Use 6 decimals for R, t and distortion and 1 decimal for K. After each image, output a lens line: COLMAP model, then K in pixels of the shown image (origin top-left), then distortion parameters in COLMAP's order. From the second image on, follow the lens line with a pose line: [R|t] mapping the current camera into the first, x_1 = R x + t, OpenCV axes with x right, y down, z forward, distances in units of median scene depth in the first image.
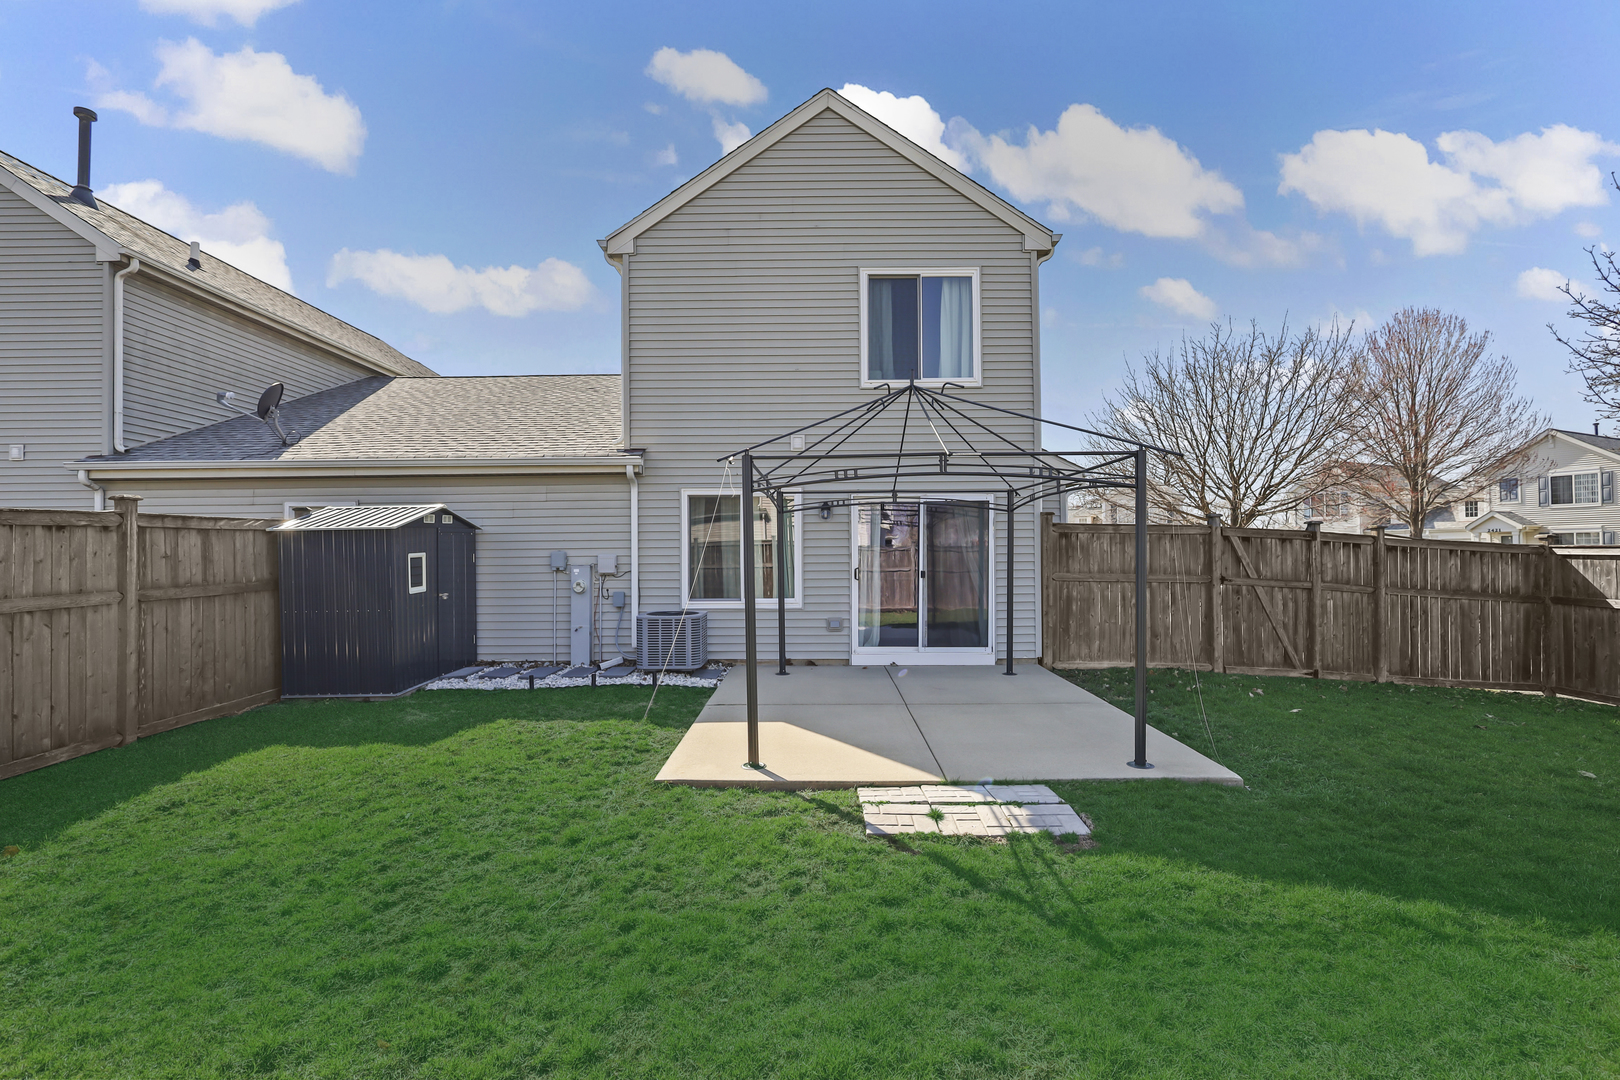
lens RADIAL K [[762.3, 0, 796.2], [0, 762.3, 560.1], [0, 0, 1]] dist [0.003214, -0.000299]
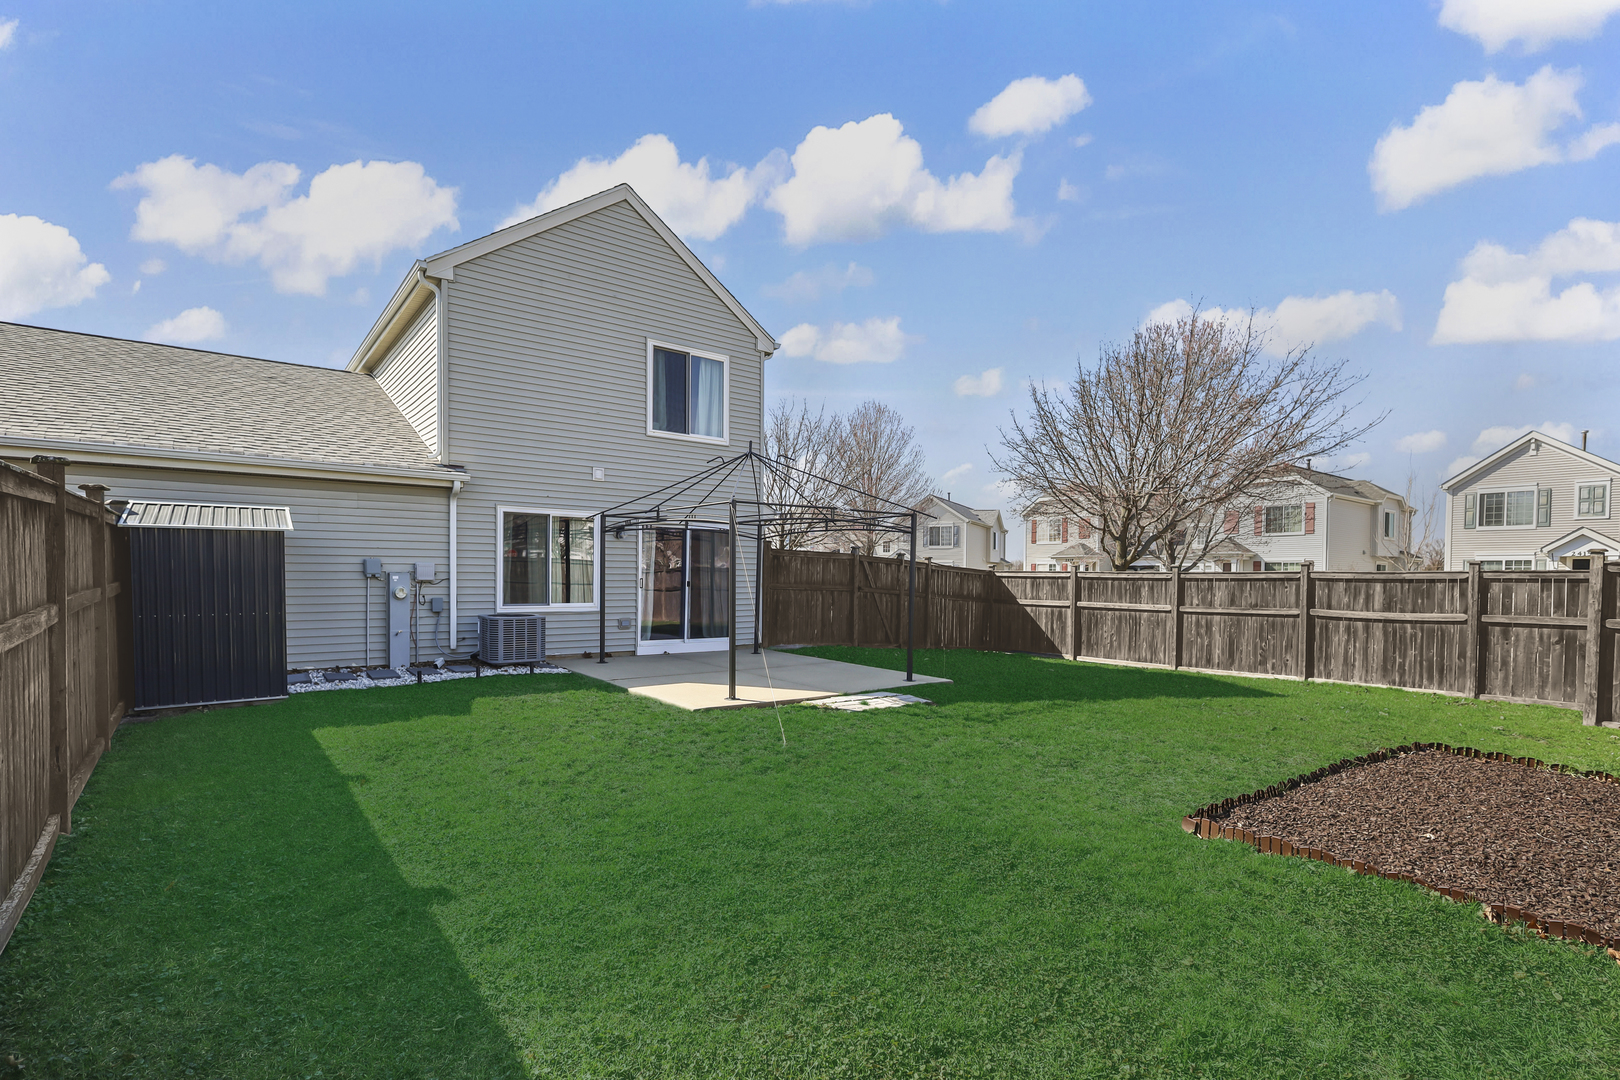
lens RADIAL K [[782.6, 0, 812.9], [0, 782.6, 629.2], [0, 0, 1]] dist [-0.001406, 0.029867]
pose [[0.784254, -0.027792, 0.619817, -0.507886], [-0.009295, 0.998358, 0.056526, 0.018531], [-0.620370, -0.050092, 0.782708, -0.197225]]
